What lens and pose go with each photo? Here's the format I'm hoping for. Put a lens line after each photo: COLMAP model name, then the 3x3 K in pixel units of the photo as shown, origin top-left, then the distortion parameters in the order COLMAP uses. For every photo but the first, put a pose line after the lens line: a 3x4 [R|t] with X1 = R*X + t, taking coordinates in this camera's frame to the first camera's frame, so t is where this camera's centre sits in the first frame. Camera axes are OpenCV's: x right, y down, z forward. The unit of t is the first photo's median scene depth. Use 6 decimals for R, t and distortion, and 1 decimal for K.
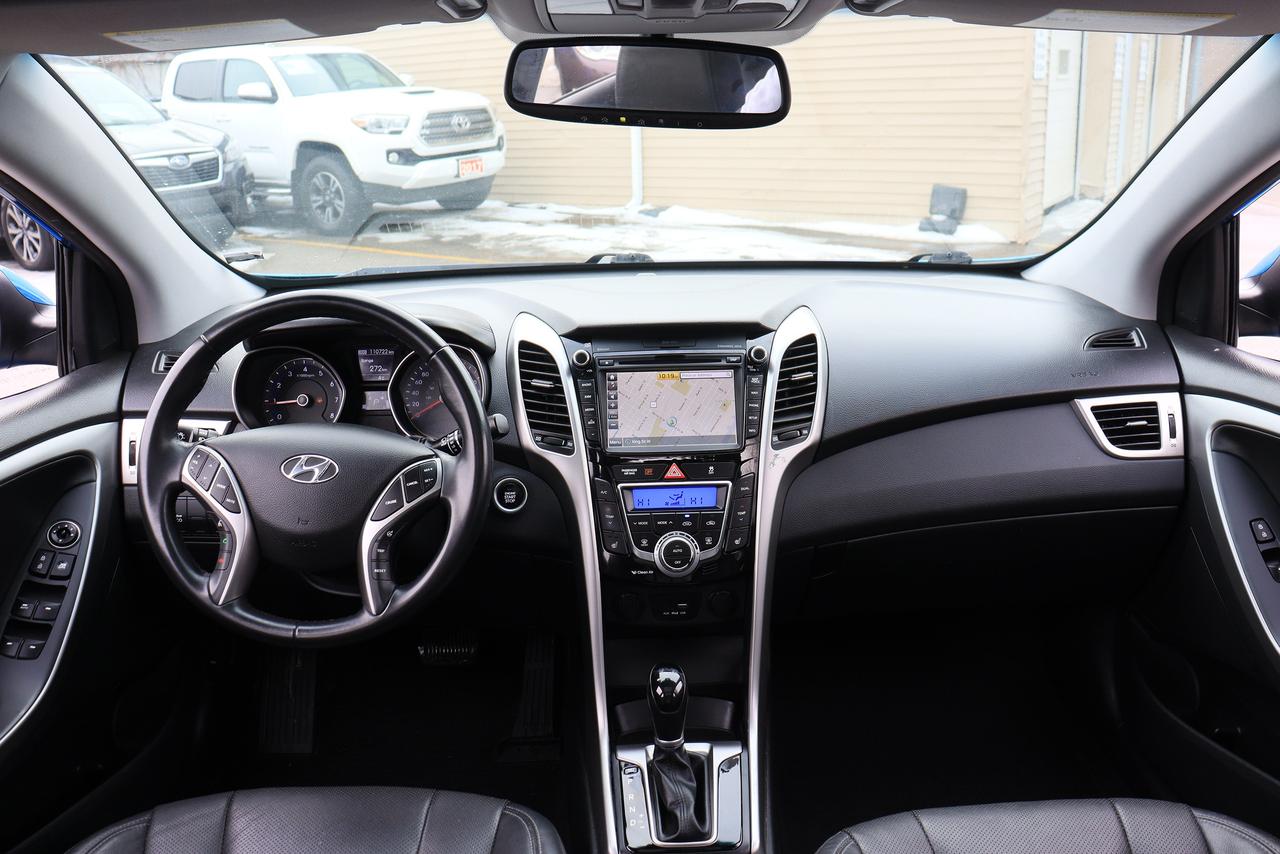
lens RADIAL K [[1077.6, 0, 640.0], [0, 1077.6, 427.0], [0, 0, 1]] dist [-0.169968, 0.175931]
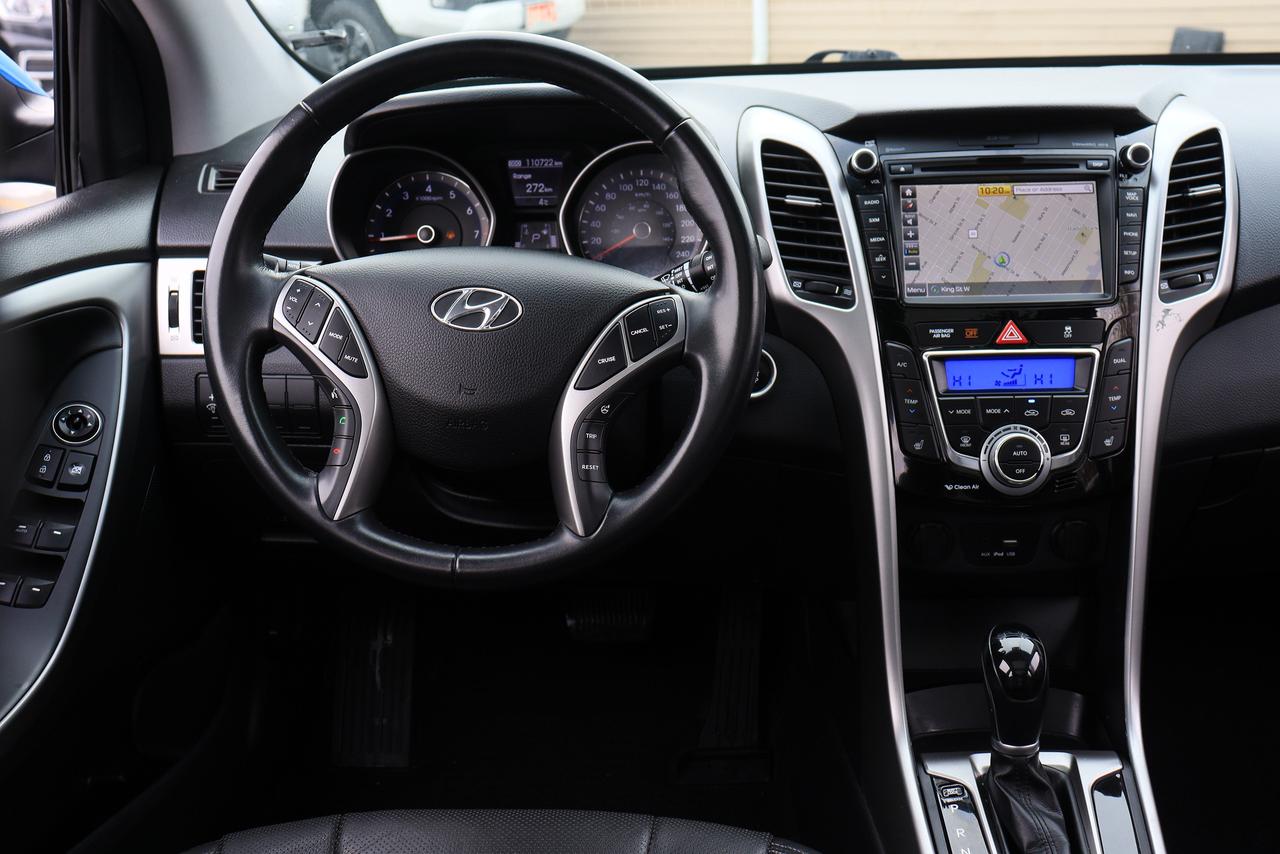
lens RADIAL K [[1384.2, 0, 640.0], [0, 1384.2, 427.0], [0, 0, 1]] dist [-0.111168, 0.309004]
pose [[0.997607, 0.008450, -0.068628, -0.134263], [-0.005814, 0.999241, 0.038518, 0.067104], [0.068901, -0.038027, 0.996898, 0.153846]]
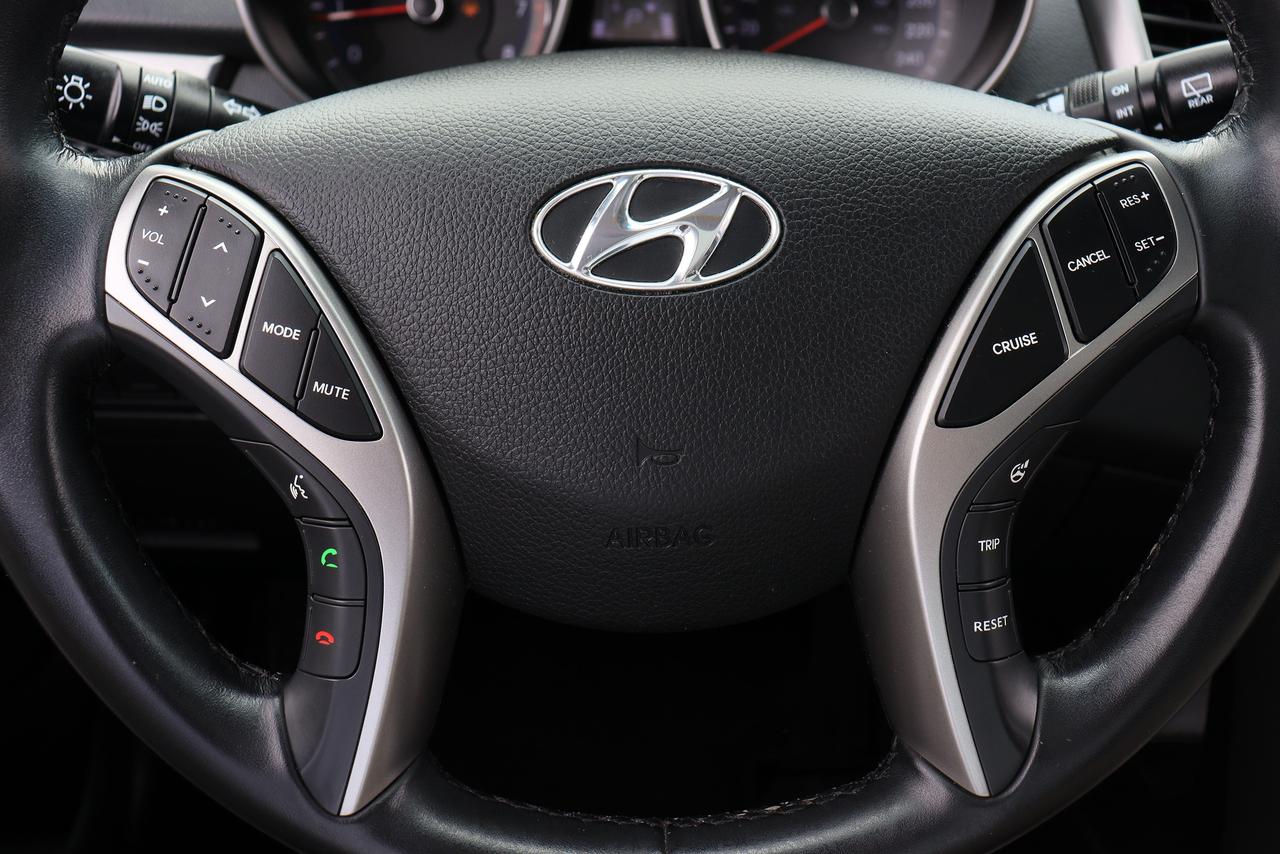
lens RADIAL K [[1384.2, 0, 640.0], [0, 1384.2, 427.0], [0, 0, 1]] dist [-0.111168, 0.309004]
pose [[0.997732, -0.067179, 0.004162, -0.274795], [0.064909, 0.976699, 0.204562, 0.016607], [-0.017807, -0.203828, 0.978845, 0.593160]]
